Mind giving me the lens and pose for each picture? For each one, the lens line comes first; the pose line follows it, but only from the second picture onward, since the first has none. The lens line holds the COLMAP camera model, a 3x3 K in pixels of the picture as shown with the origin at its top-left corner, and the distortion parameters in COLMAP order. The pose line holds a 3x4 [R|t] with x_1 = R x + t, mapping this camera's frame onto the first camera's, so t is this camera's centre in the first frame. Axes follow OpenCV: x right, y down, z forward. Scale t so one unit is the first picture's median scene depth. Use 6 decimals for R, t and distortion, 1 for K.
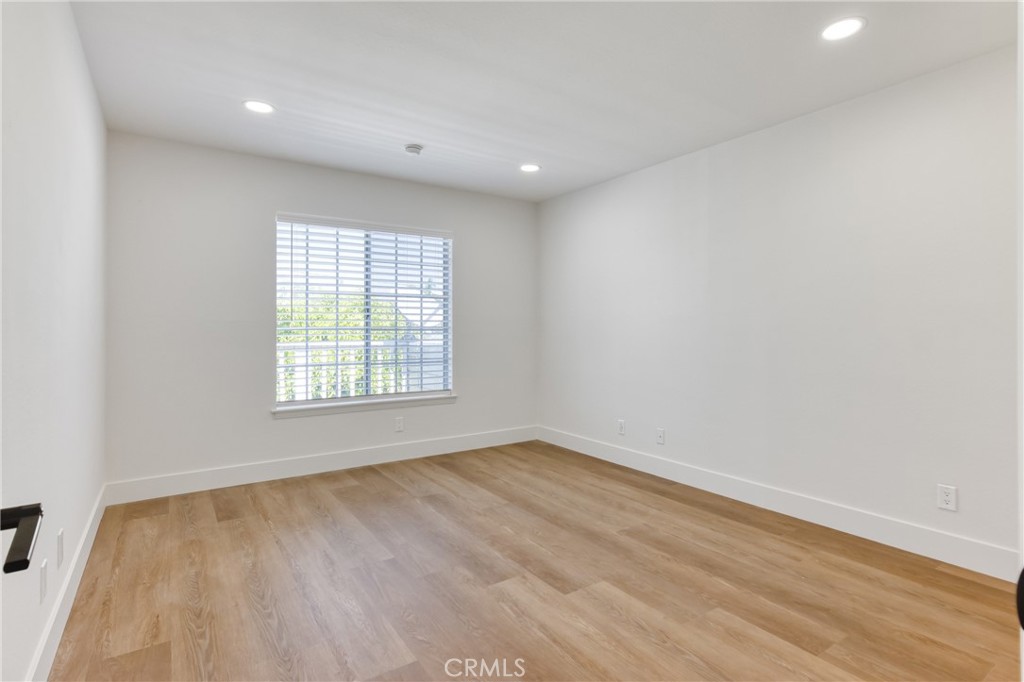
lens RADIAL K [[518.6, 0, 515.1], [0, 518.6, 326.5], [0, 0, 1]] dist [-0.003632, 0.001411]
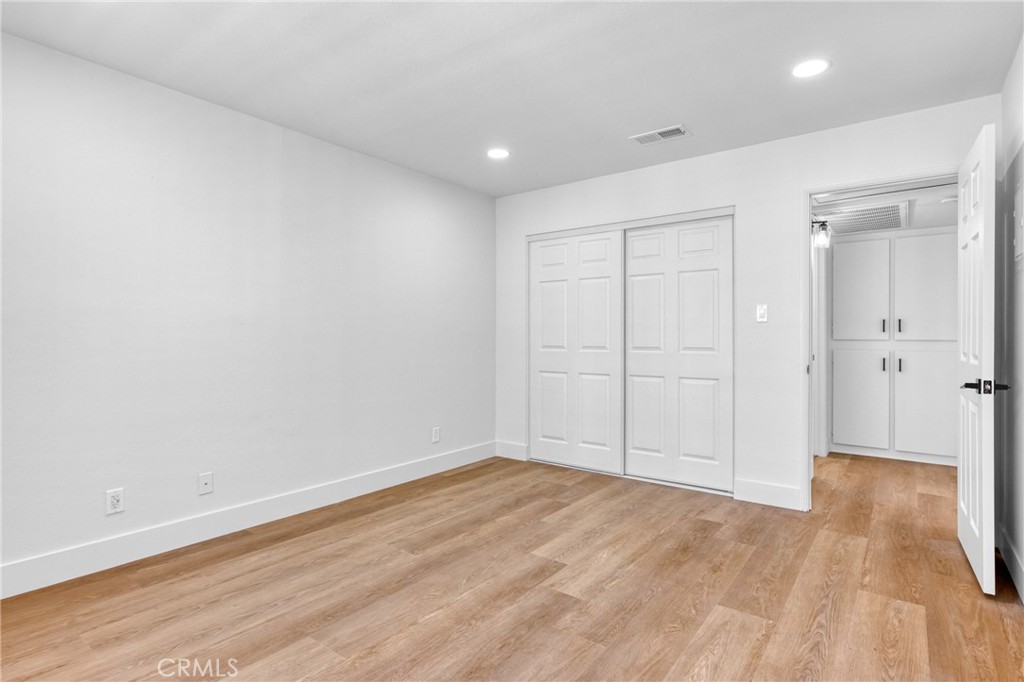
lens RADIAL K [[518.6, 0, 515.1], [0, 518.6, 326.5], [0, 0, 1]] dist [-0.003632, 0.001411]
pose [[-0.326004, 0.015599, 0.945240, -0.730193], [-0.008206, 0.999779, -0.019329, 0.007769], [-0.945333, -0.014058, -0.325804, 1.129313]]
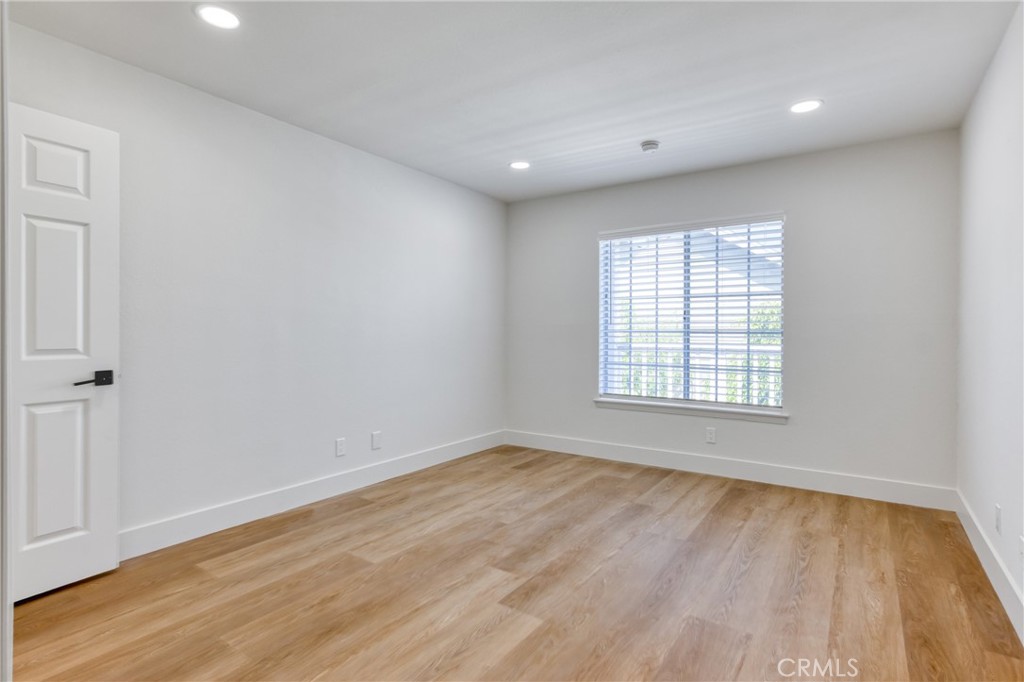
lens RADIAL K [[514.6, 0, 502.1], [0, 514.6, 331.7], [0, 0, 1]] dist [-0.001688, 0.000897]
pose [[0.351780, 0.002133, -0.936080, 0.760059], [0.000902, 0.999996, 0.002617, 0.002816], [0.936082, -0.001765, 0.351777, 0.504308]]
